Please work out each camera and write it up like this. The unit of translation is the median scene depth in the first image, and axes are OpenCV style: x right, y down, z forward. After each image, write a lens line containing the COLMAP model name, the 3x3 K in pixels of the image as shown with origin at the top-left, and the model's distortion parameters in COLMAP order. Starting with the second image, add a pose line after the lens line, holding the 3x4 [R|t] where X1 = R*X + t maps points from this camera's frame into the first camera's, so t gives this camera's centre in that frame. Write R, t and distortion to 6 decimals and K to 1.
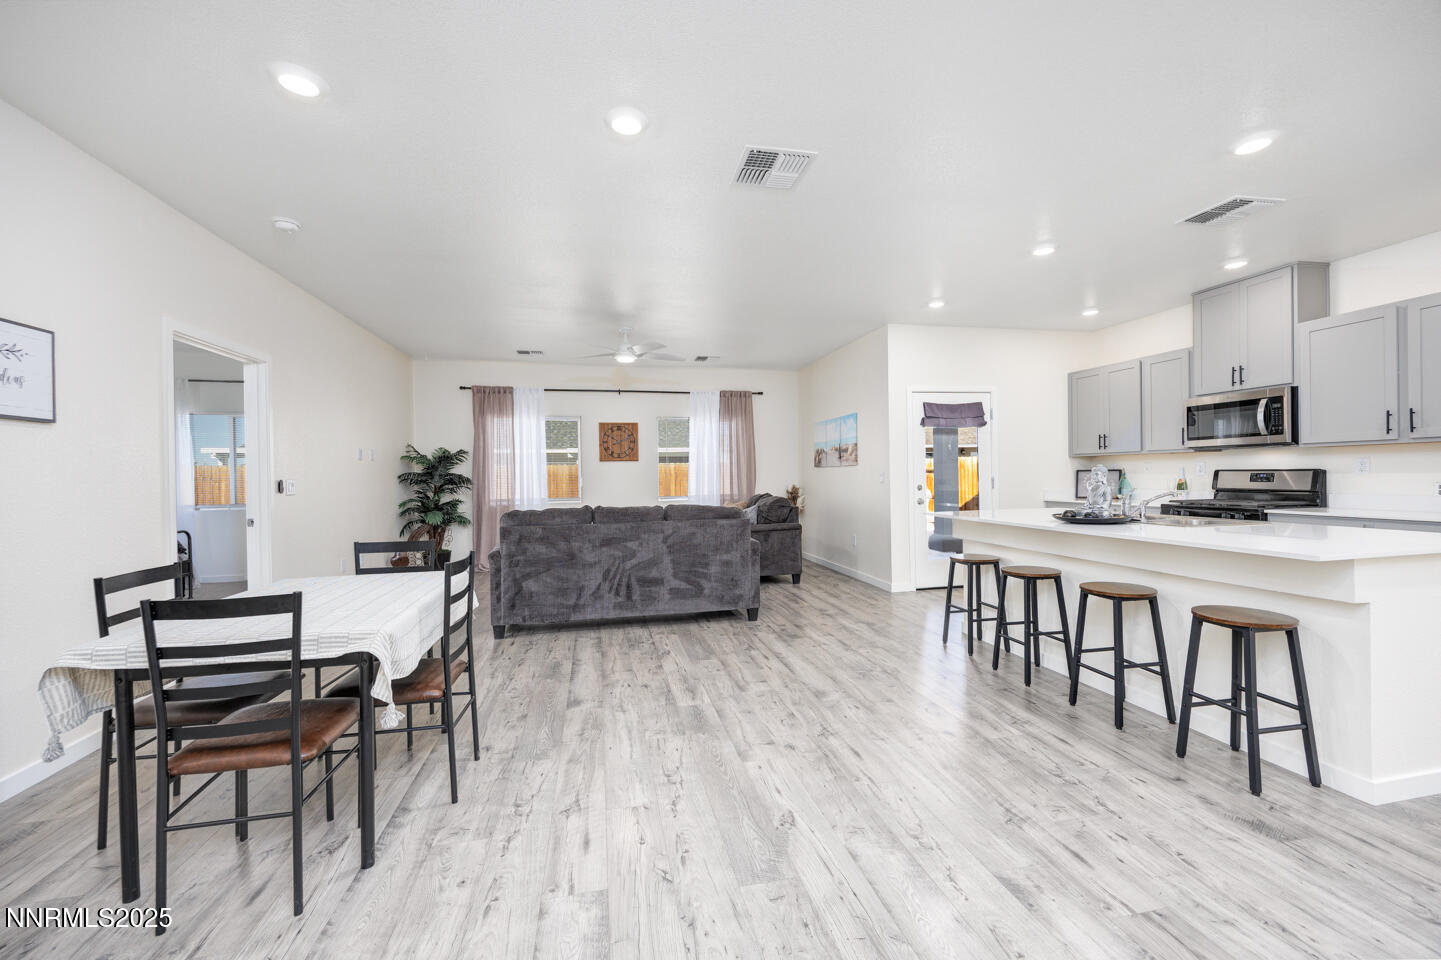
lens RADIAL K [[565.2, 0, 716.5], [0, 565.2, 487.1], [0, 0, 1]] dist [-0.001873, 0.000079]
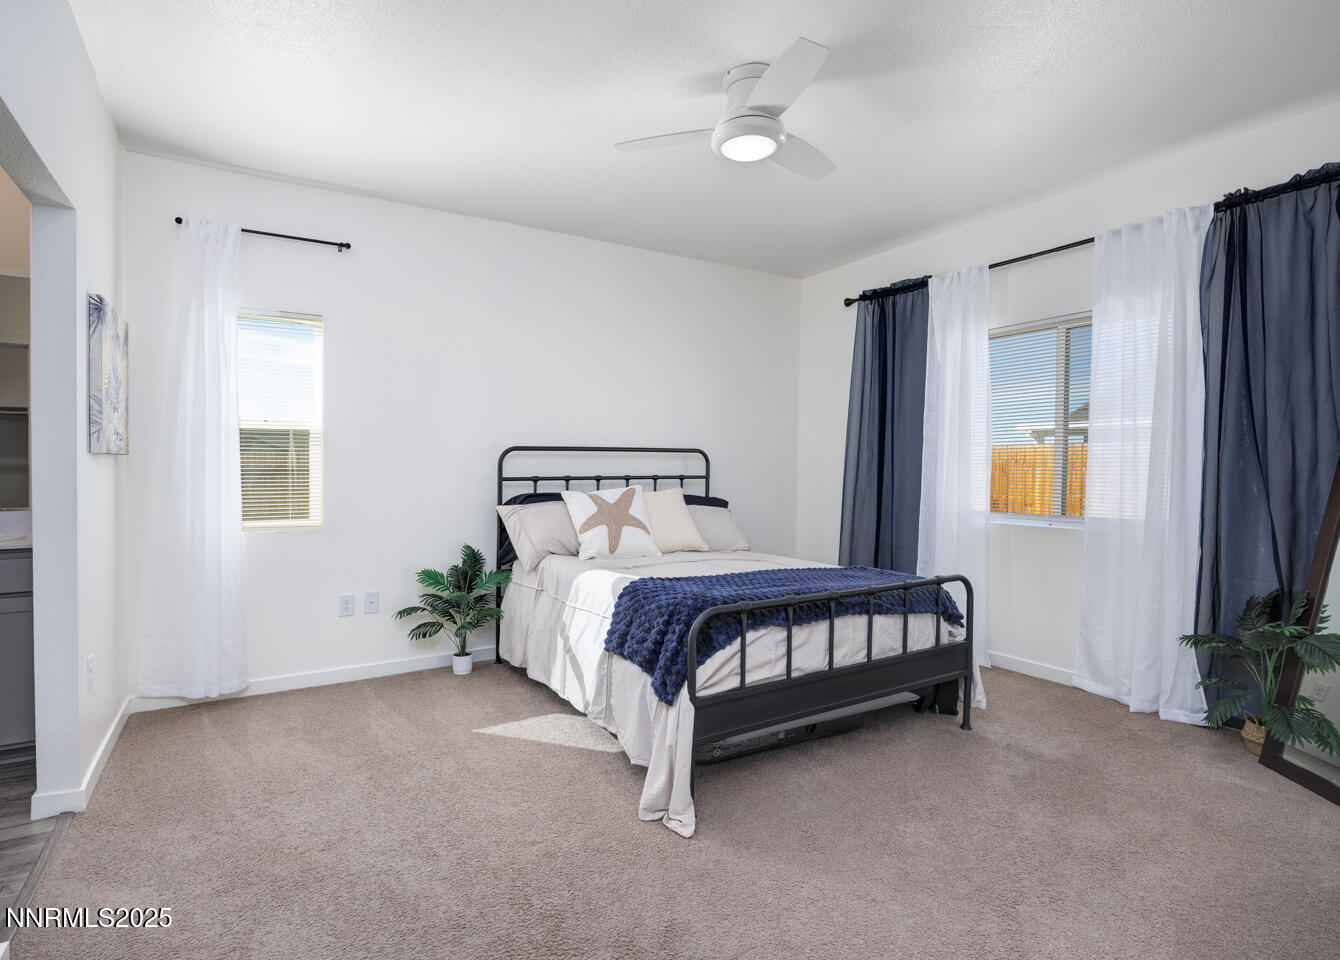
lens RADIAL K [[668.1, 0, 665.8], [0, 668.1, 476.0], [0, 0, 1]] dist [0.004956, 0.000255]
pose [[0.338034, 0.035963, -0.940447, -0.471780], [-0.033522, 0.999096, 0.026157, -0.010353], [0.940537, 0.022684, 0.338933, 0.537971]]
